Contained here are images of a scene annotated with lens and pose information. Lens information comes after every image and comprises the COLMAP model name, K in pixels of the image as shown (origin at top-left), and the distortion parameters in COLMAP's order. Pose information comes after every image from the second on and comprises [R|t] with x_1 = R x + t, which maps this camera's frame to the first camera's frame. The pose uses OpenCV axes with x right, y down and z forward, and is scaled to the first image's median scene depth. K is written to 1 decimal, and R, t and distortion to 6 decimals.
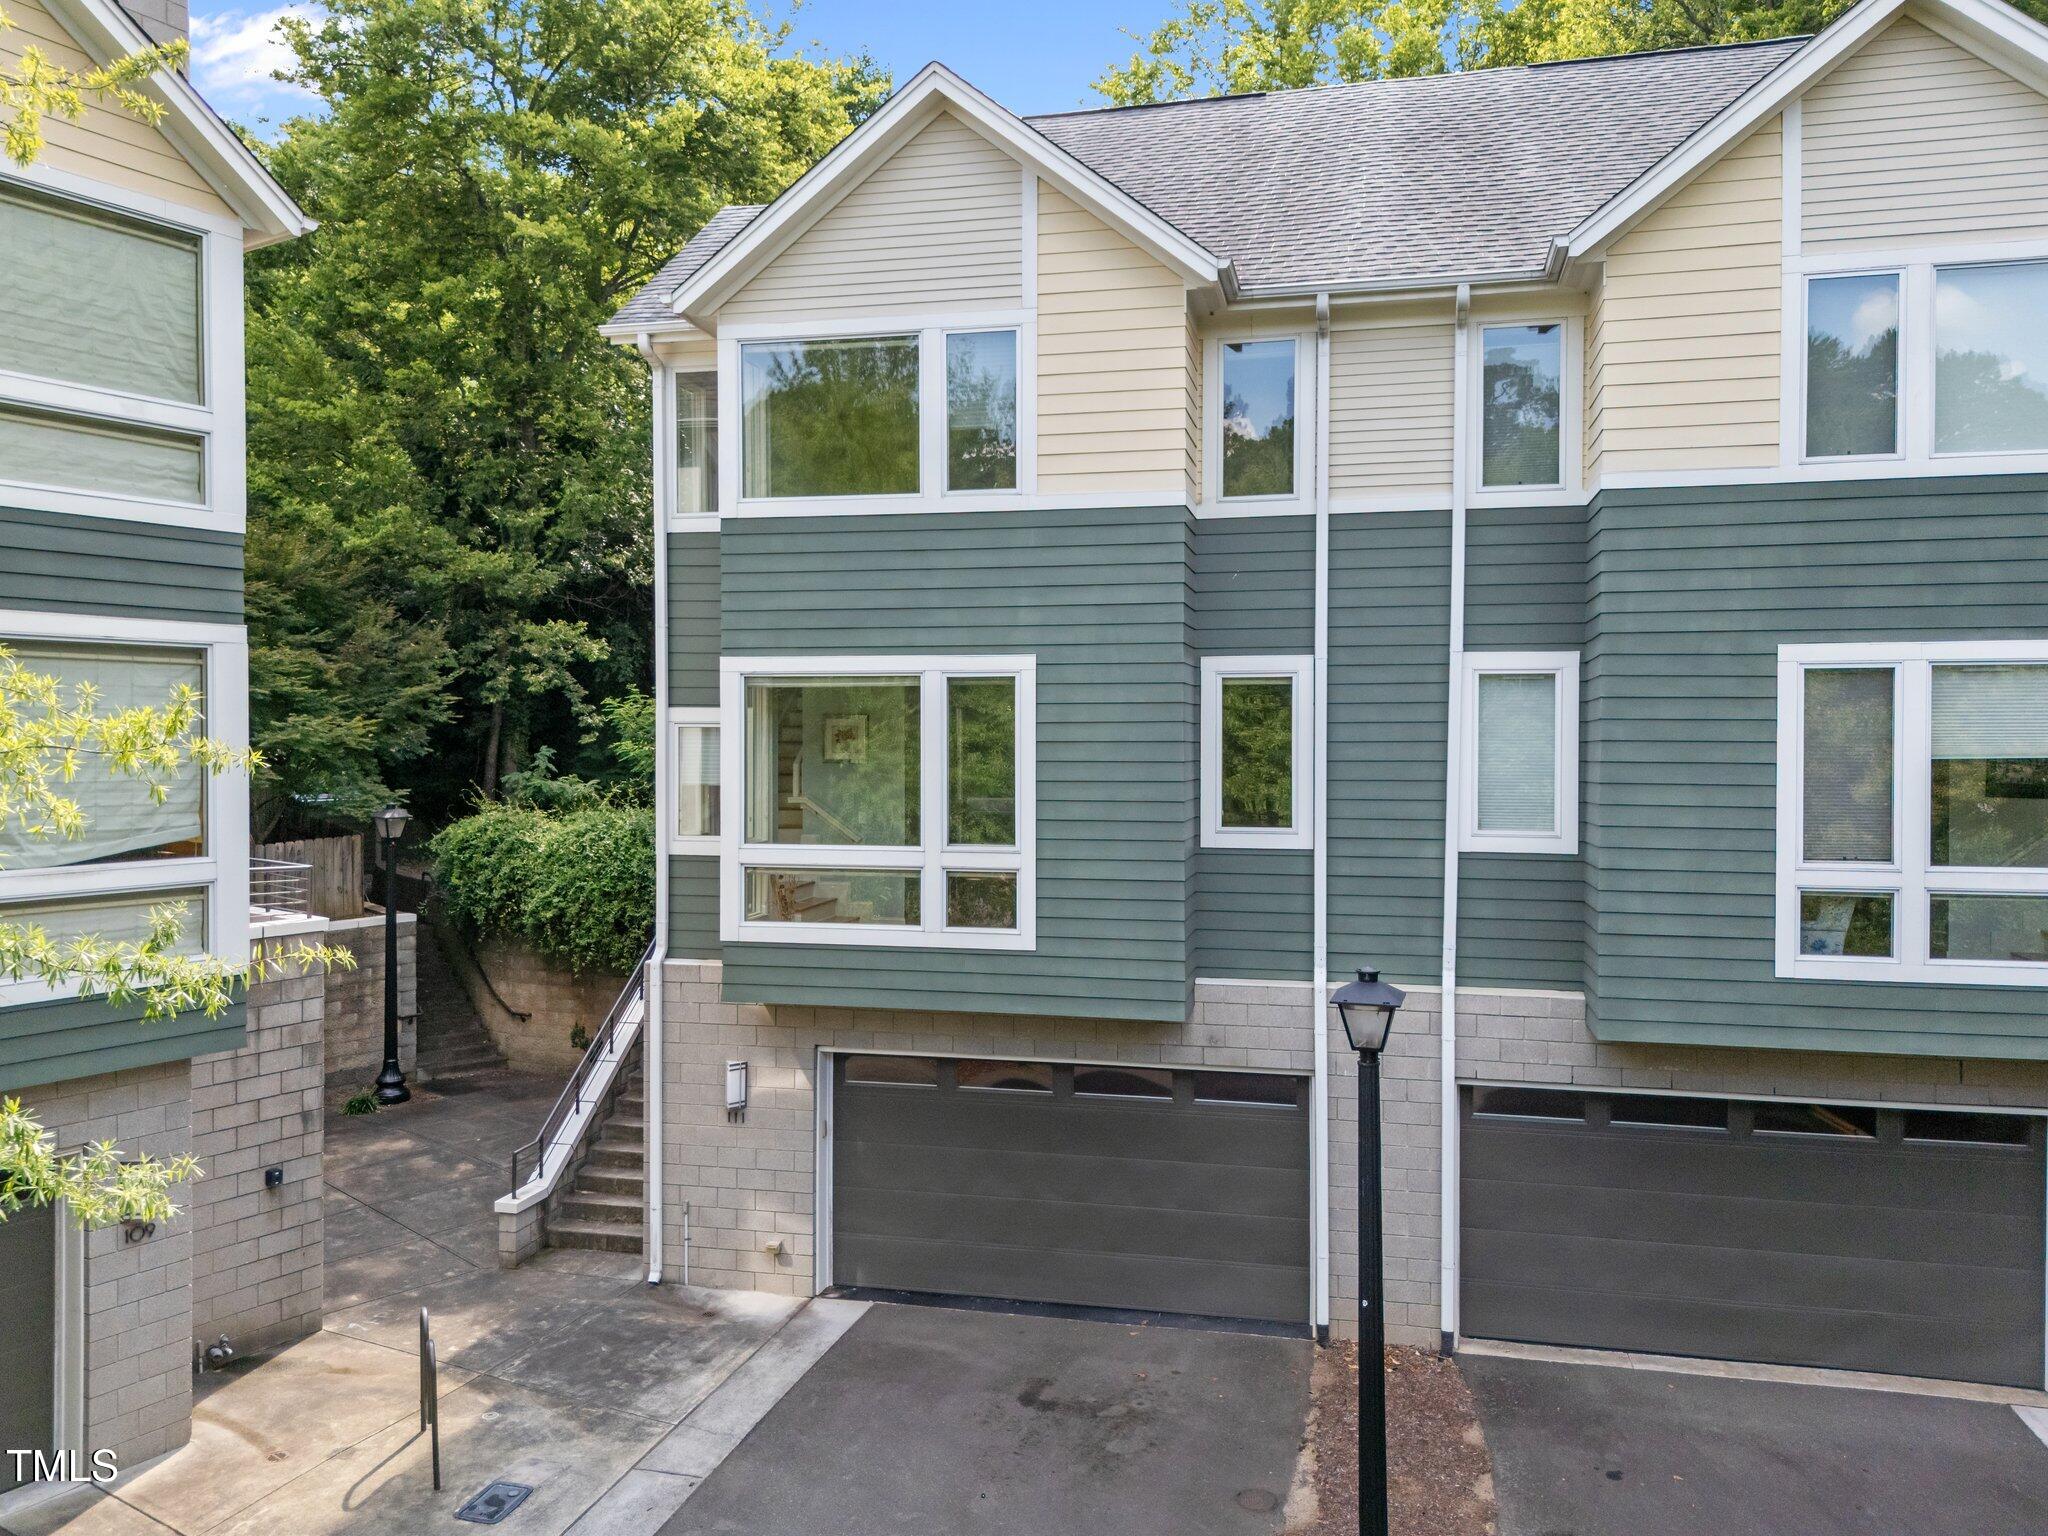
lens RADIAL K [[1498.4, 0, 1034.6], [0, 1498.4, 766.8], [0, 0, 1]] dist [0.056330, -0.042469]
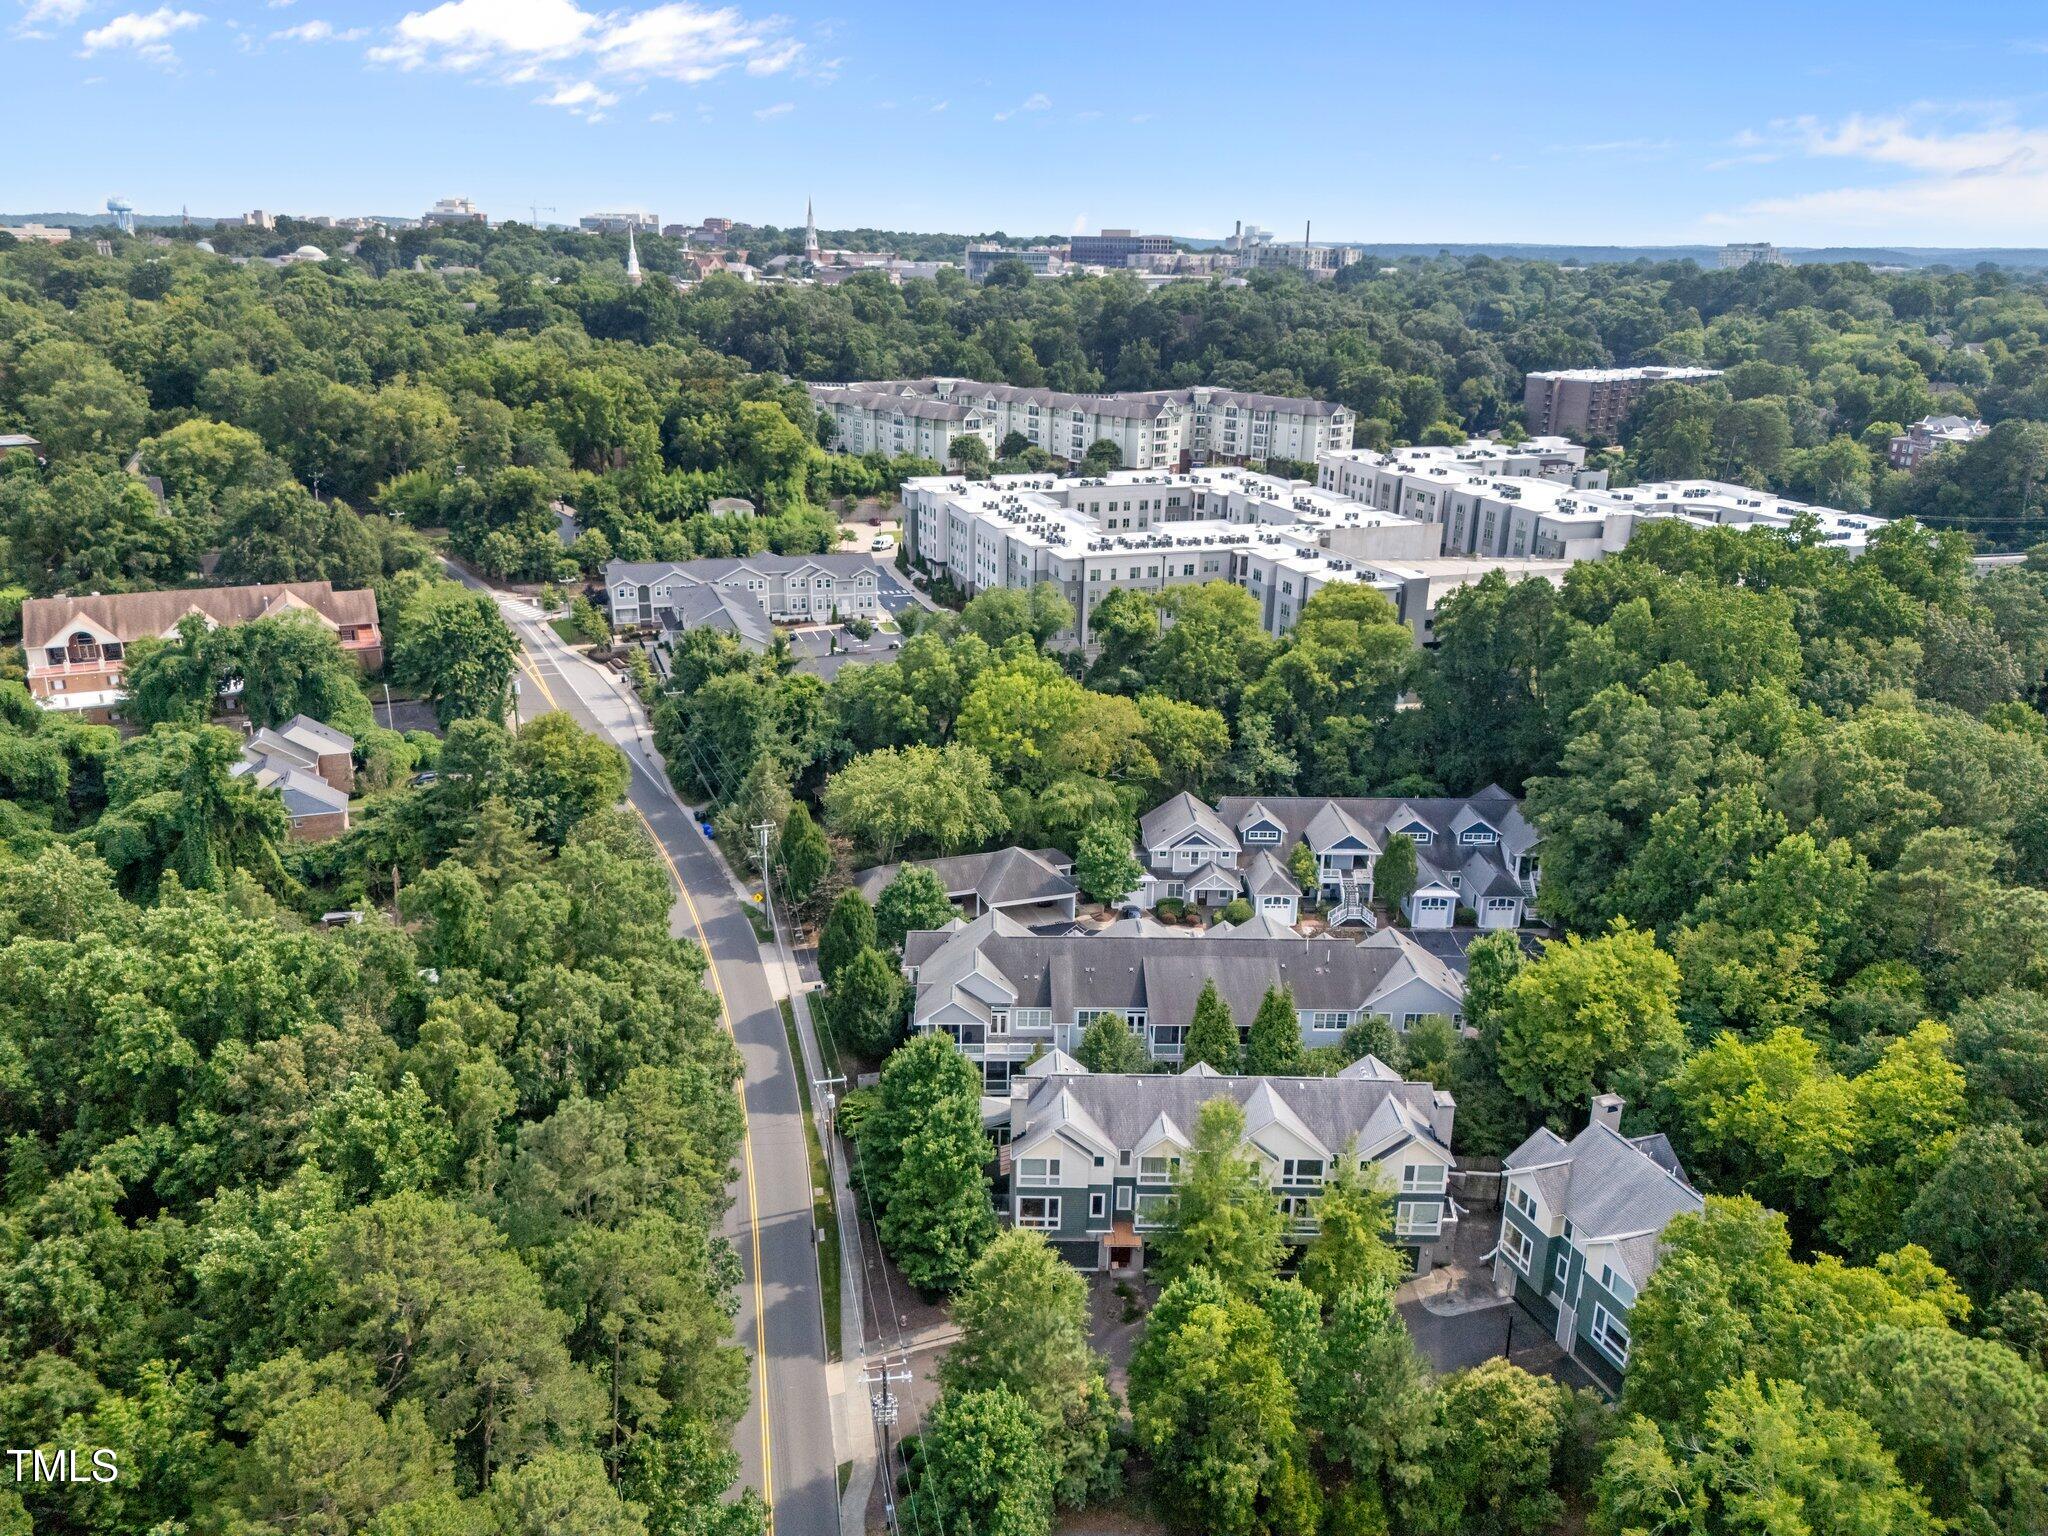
lens RADIAL K [[1498.4, 0, 1030.2], [0, 1498.4, 762.2], [0, 0, 1]] dist [0.056330, -0.042469]
pose [[0.537977, 0.282586, -0.794182, 3.916539], [-0.036799, 0.949111, 0.312786, -4.554587], [0.842156, -0.139046, 0.520999, -4.640851]]
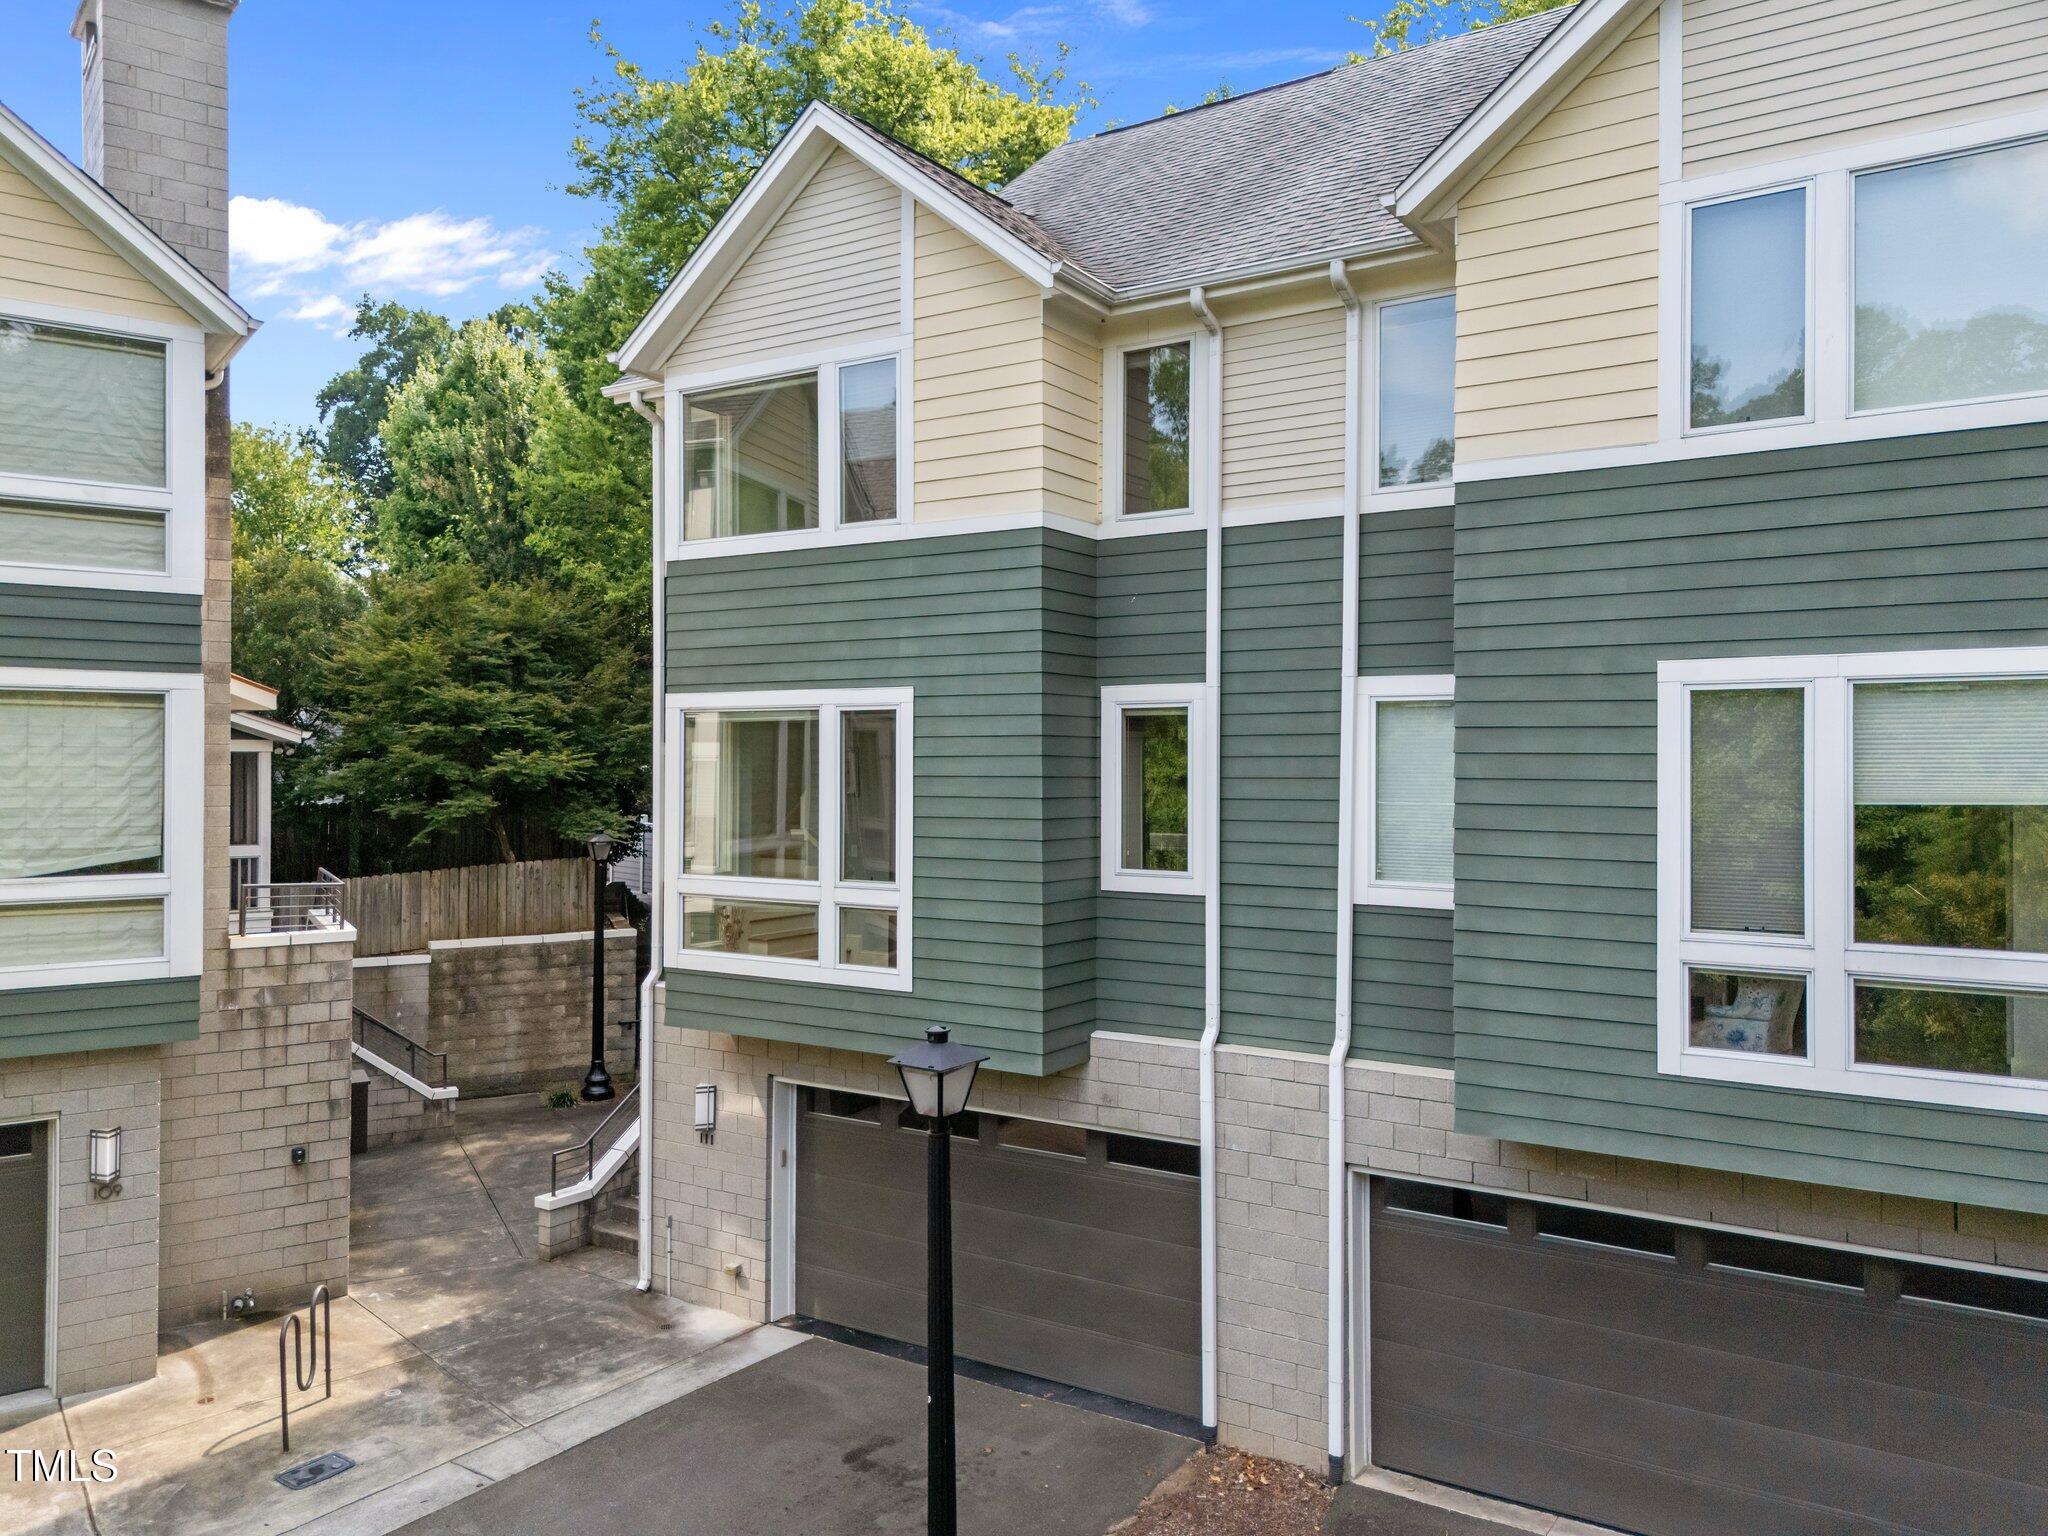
lens RADIAL K [[1498.4, 0, 1040.1], [0, 1498.4, 771.4], [0, 0, 1]] dist [0.056330, -0.042469]
pose [[0.938618, 0.003077, -0.344944, 0.413762], [-0.009221, 0.999827, -0.016173, -0.005112], [0.344835, 0.018361, 0.938484, 0.115678]]
